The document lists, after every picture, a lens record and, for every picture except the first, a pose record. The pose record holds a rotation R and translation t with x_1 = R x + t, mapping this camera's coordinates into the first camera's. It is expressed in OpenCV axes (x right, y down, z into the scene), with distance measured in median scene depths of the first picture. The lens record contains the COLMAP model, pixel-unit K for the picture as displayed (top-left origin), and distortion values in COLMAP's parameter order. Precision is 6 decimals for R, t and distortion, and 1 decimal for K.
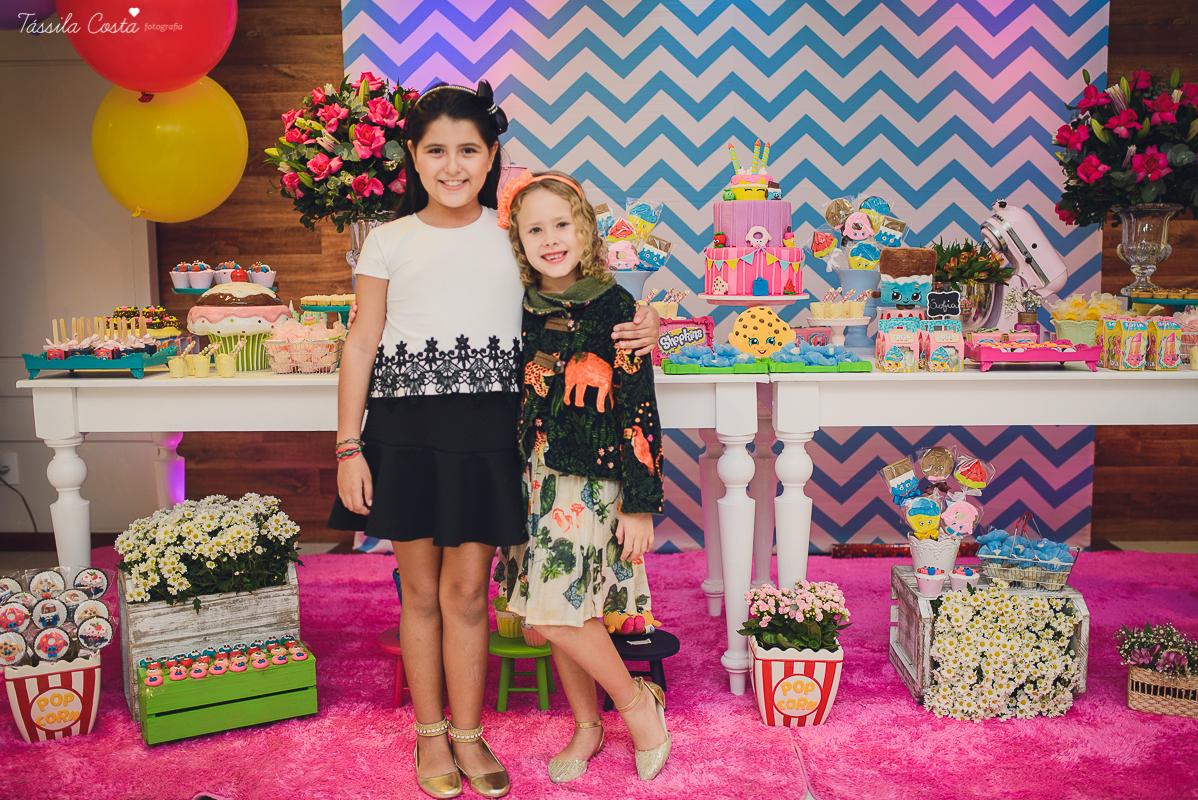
lens RADIAL K [[1152.3, 0, 617.5], [0, 1152.3, 402.2], [0, 0, 1]] dist [-0.033051, 0.000000]
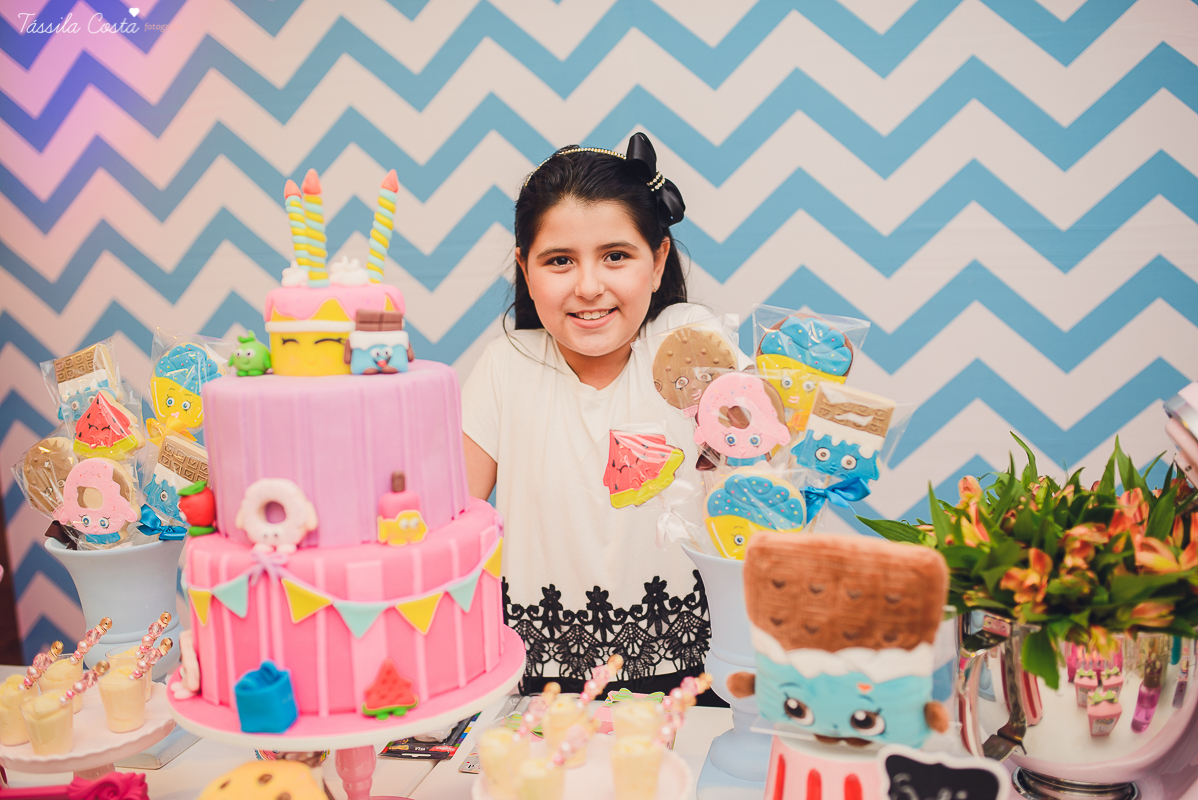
lens RADIAL K [[1152.3, 0, 595.3], [0, 1152.3, 406.2], [0, 0, 1]] dist [-0.033051, 0.000000]
pose [[0.965969, 0.000474, -0.258657, 0.274840], [0.006484, 0.999640, 0.026049, -0.178147], [0.258576, -0.026840, 0.965618, 0.740868]]
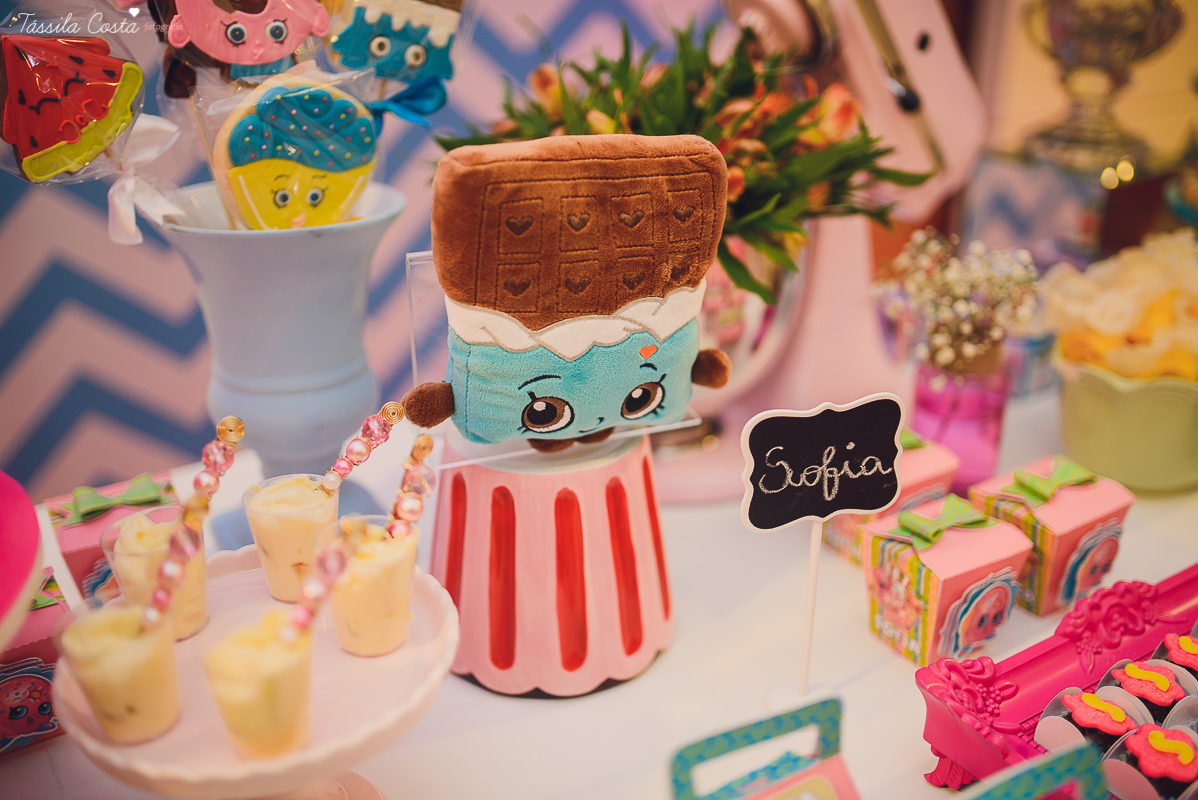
lens RADIAL K [[1152.3, 0, 601.0], [0, 1152.3, 393.5], [0, 0, 1]] dist [-0.033051, 0.000000]
pose [[0.835798, -0.220220, 0.502936, 0.161965], [0.071129, 0.951745, 0.298534, -0.154034], [-0.544410, -0.213741, 0.811131, 0.869285]]
